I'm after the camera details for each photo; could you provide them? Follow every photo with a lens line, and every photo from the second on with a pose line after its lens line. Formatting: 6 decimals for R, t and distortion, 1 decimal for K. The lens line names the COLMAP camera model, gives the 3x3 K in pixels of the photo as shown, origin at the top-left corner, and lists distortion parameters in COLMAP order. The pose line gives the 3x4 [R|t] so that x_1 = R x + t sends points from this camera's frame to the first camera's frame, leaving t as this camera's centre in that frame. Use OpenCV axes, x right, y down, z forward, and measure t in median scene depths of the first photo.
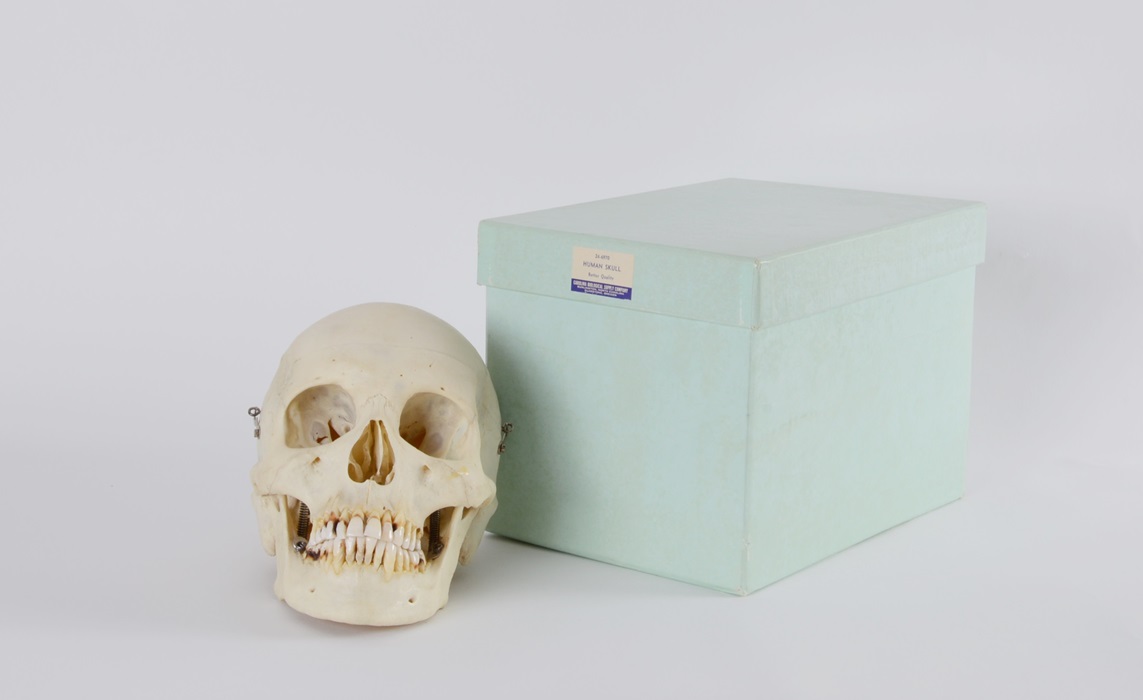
lens RADIAL K [[2303.4, 0, 537.2], [0, 2303.4, 255.4], [0, 0, 1]] dist [0.002643, 0.000000]
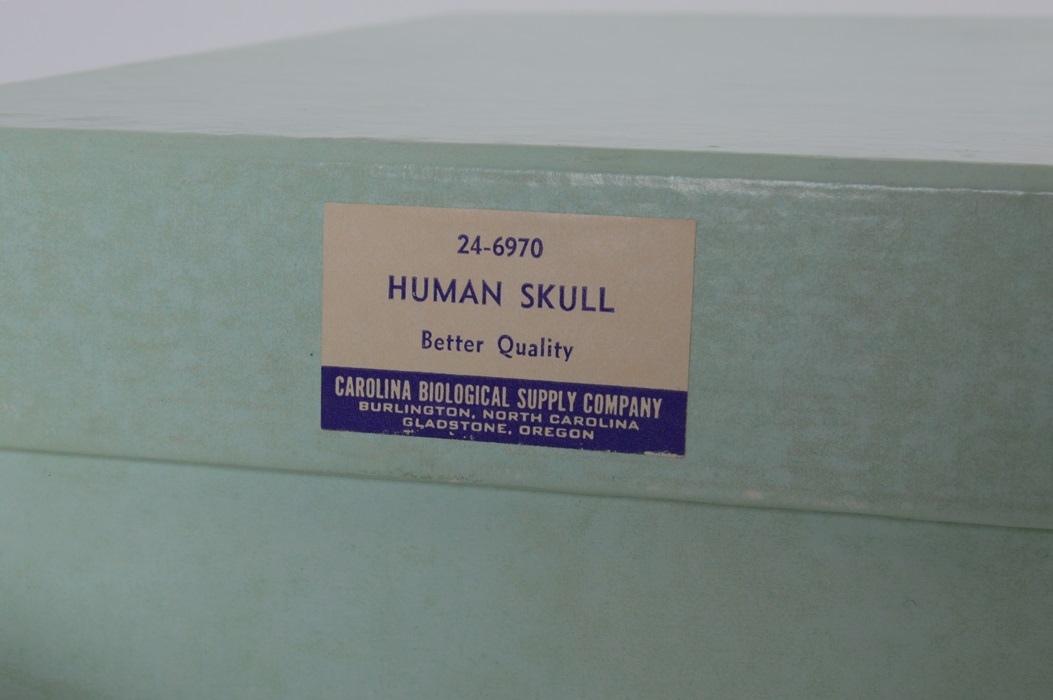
lens RADIAL K [[2480.6, 0, 526.3], [0, 2480.6, 350.1], [0, 0, 1]] dist [-0.012640, 0.000000]
pose [[0.927261, -0.074525, 0.366925, -0.049819], [0.069588, 0.997219, 0.026685, 0.004200], [-0.367893, 0.000790, 0.929868, 0.836355]]
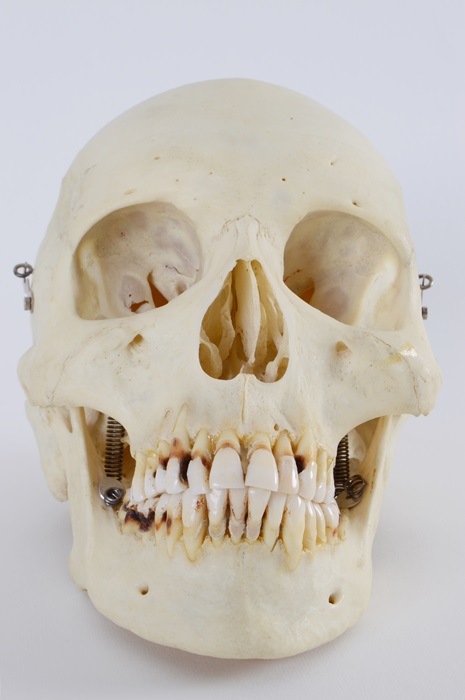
lens RADIAL K [[1216.1, 0, 237.9], [0, 1216.1, 352.8], [0, 0, 1]] dist [-0.102613, 0.000000]
pose [[0.998841, -0.039472, 0.027538, -0.078464], [0.036853, 0.995273, 0.089853, 0.065928], [-0.030955, -0.088734, 0.995574, 0.703594]]
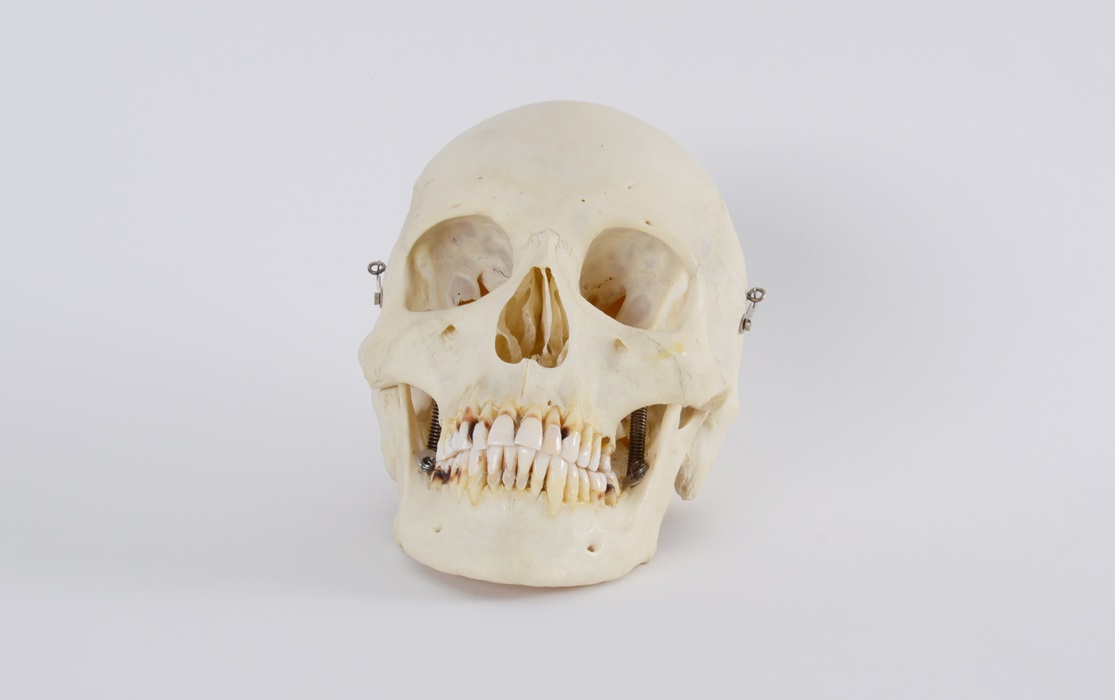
lens RADIAL K [[2362.9, 0, 558.1], [0, 2362.9, 352.7], [0, 0, 1]] dist [-0.101560, 0.000000]
pose [[0.992050, 0.008552, -0.125556, 0.016912], [-0.001982, 0.998626, 0.052359, 0.059317], [0.125832, -0.051694, 0.990704, 0.341570]]
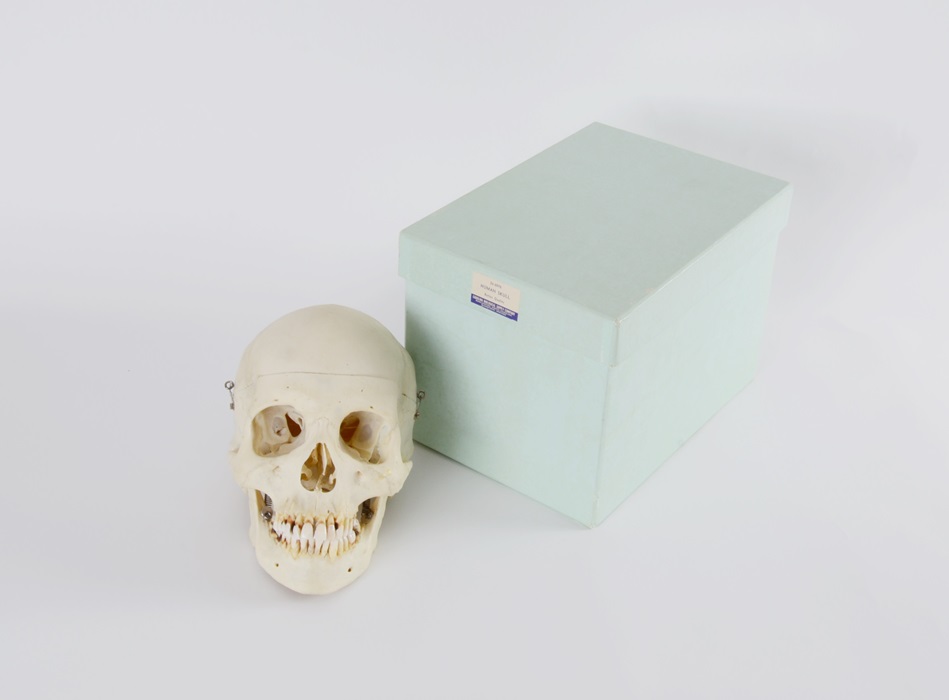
lens RADIAL K [[1503.4, 0, 469.8], [0, 1503.4, 344.4], [0, 0, 1]] dist [-0.026257, 0.000000]
pose [[0.999720, 0.009460, 0.021684, -0.004142], [-0.017276, 0.918110, 0.395950, -0.312740], [-0.016163, -0.396213, 0.918016, 0.227767]]
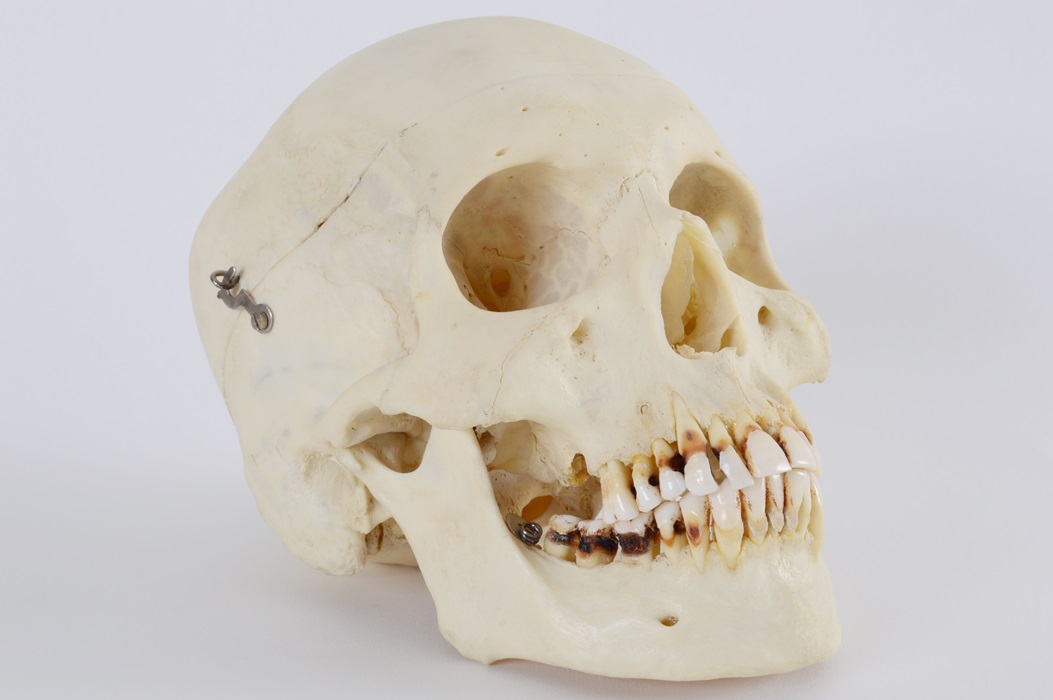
lens RADIAL K [[1585.1, 0, 531.1], [0, 1585.1, 355.3], [0, 0, 1]] dist [0.035145, 0.000000]
pose [[0.829002, -0.151903, 0.538220, -0.258528], [0.118806, 0.988273, 0.095930, 0.062770], [-0.546480, -0.015582, 0.837327, 0.737147]]
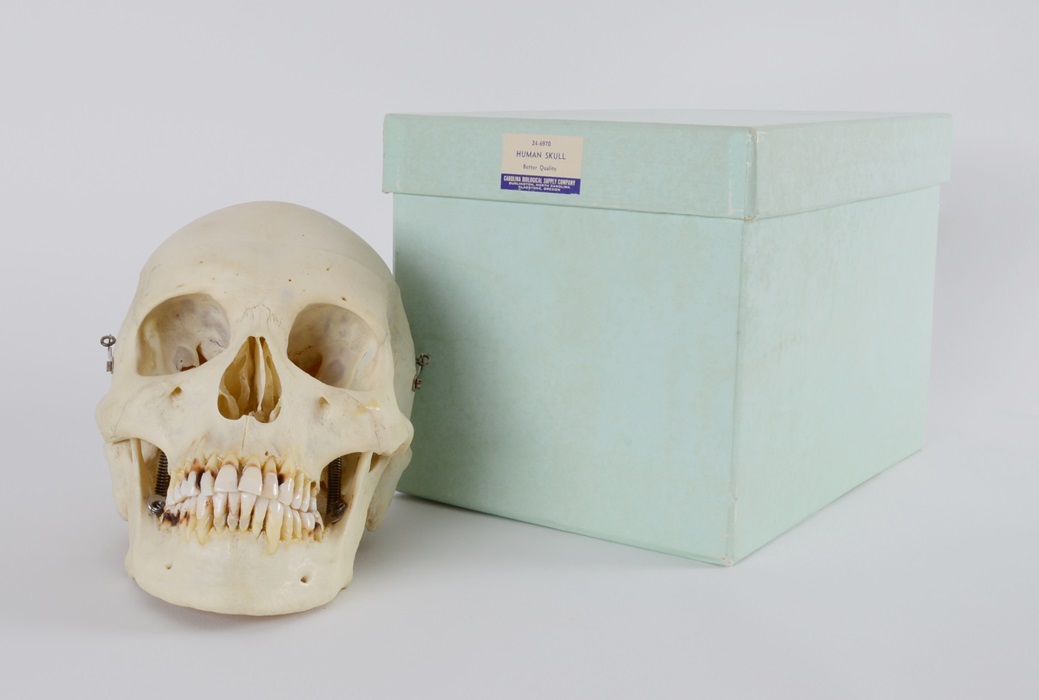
lens RADIAL K [[1509.8, 0, 415.5], [0, 1509.8, 277.6], [0, 0, 1]] dist [-0.059289, 0.000000]
pose [[0.999823, -0.006086, 0.017804, -0.026177], [0.006676, 0.999424, -0.033262, 0.067262], [-0.017591, 0.033375, 0.999288, 0.497586]]
